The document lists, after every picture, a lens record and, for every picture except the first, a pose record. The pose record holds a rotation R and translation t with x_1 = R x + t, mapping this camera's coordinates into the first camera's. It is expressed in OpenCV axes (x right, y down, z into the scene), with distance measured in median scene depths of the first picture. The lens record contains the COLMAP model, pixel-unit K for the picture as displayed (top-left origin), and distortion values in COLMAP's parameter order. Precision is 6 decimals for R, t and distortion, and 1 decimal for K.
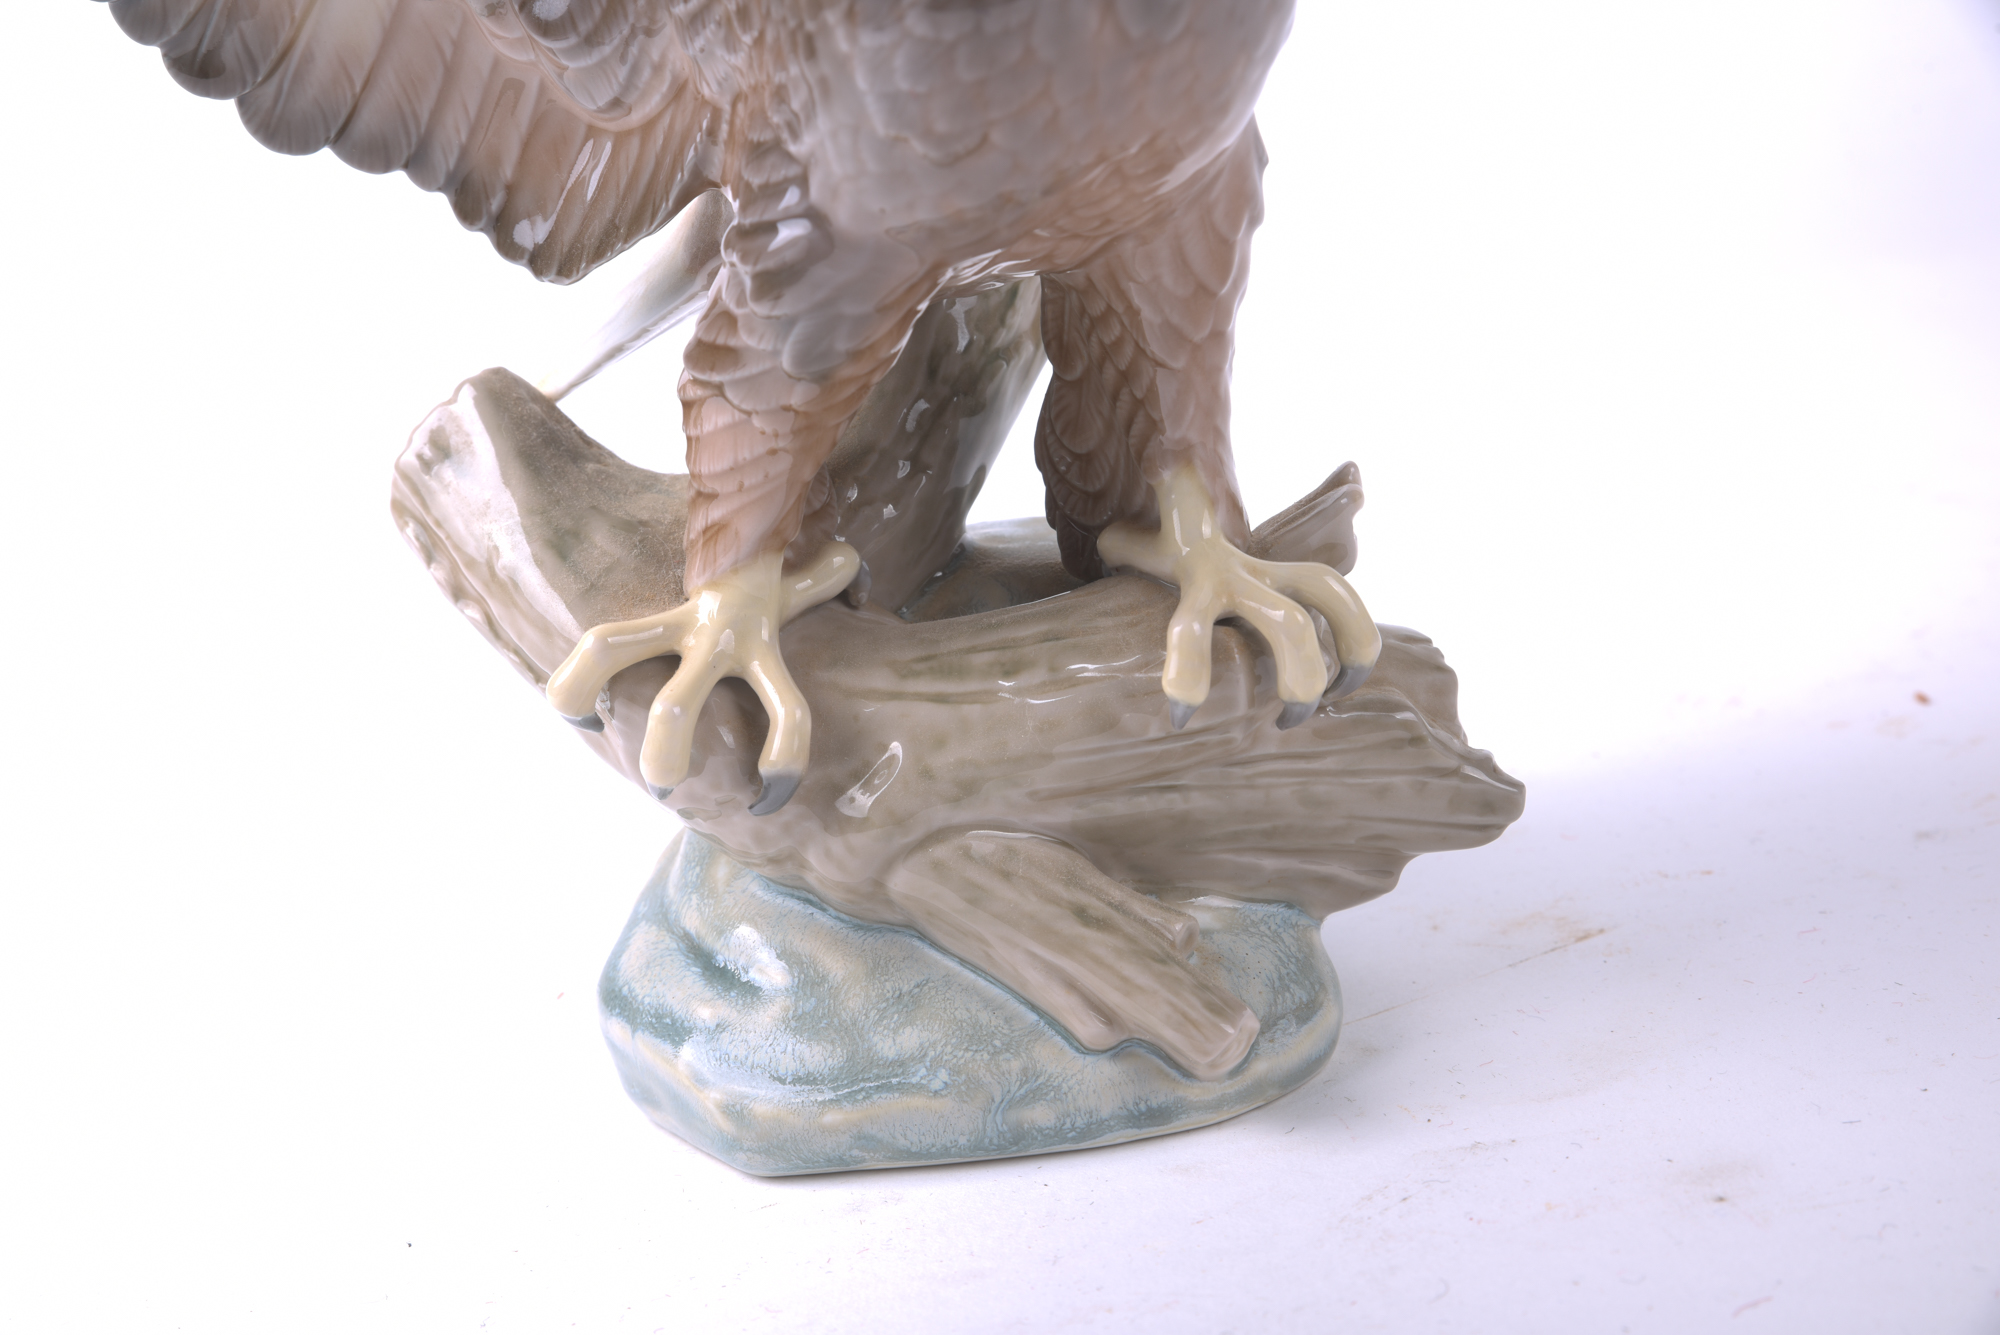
lens RADIAL K [[3258.2, 0, 998.5], [0, 3258.2, 622.1], [0, 0, 1]] dist [0.023494, 0.022678]
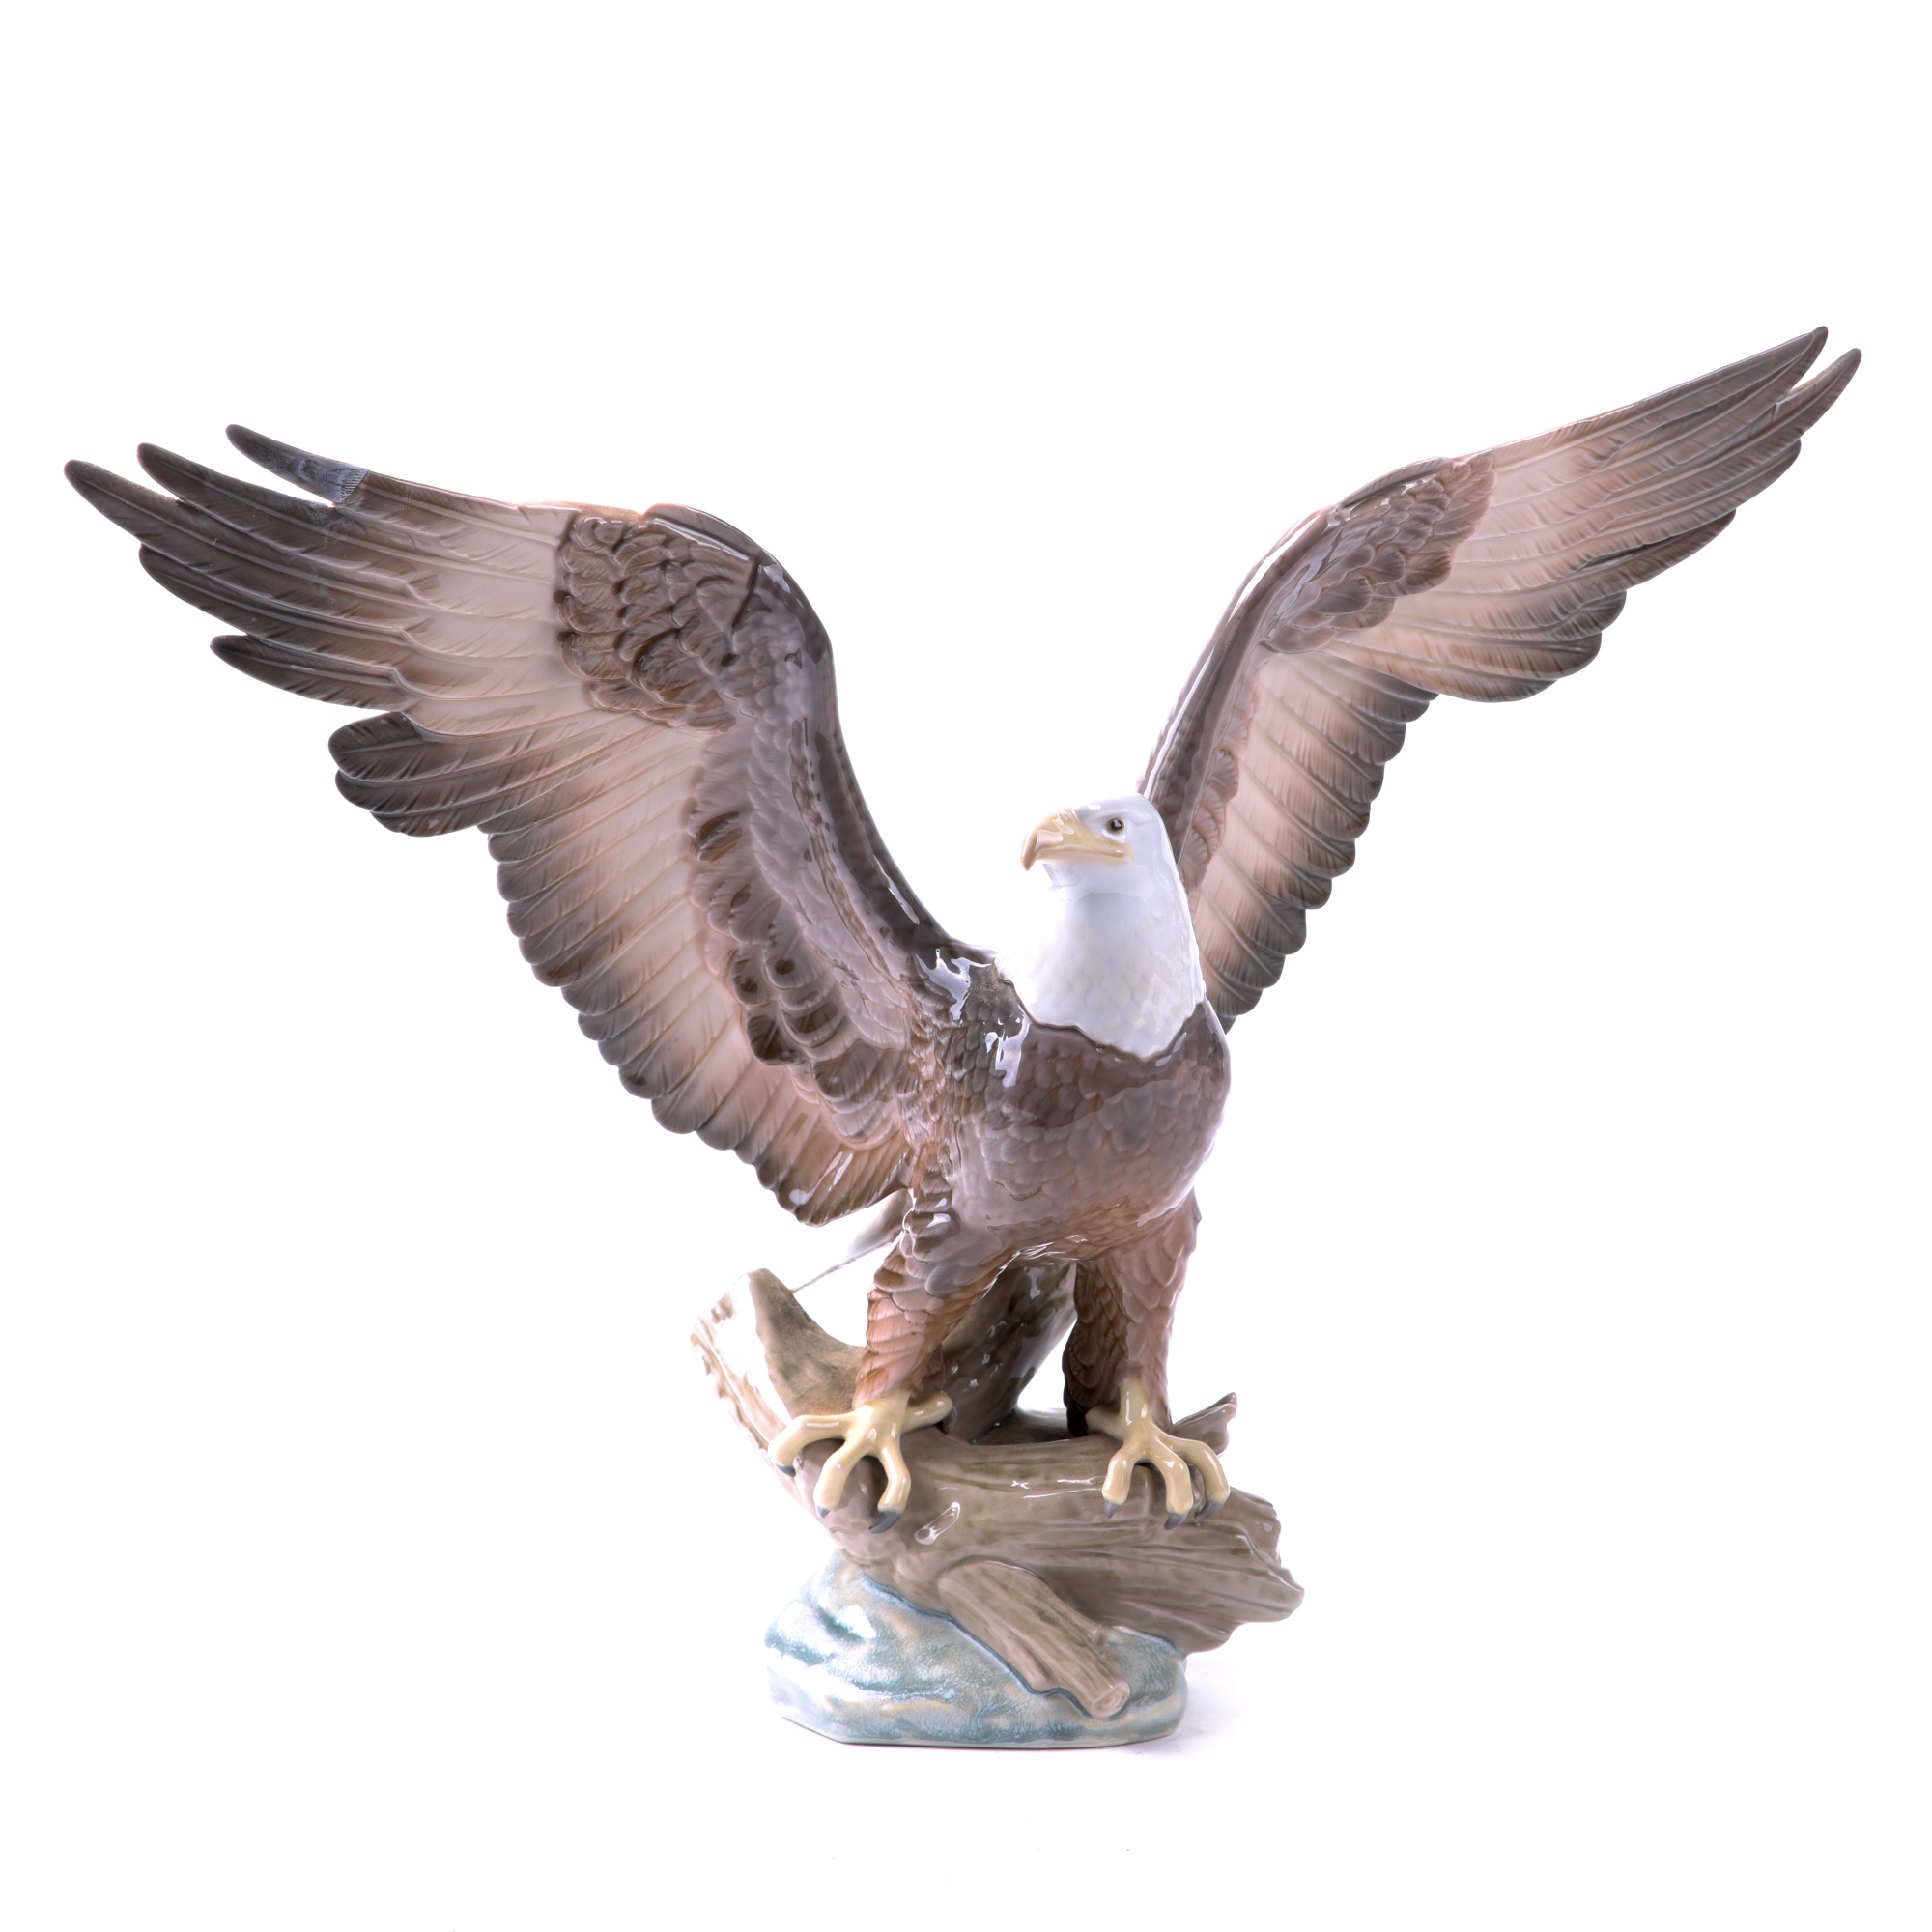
lens RADIAL K [[4996.1, 0, 969.2], [0, 4996.1, 881.0], [0, 0, 1]] dist [0.012411, -0.076931]
pose [[0.986382, 0.143752, -0.079908, 0.146551], [-0.155698, 0.972701, -0.172079, 0.174376], [0.052990, 0.182178, 0.981837, -1.765089]]
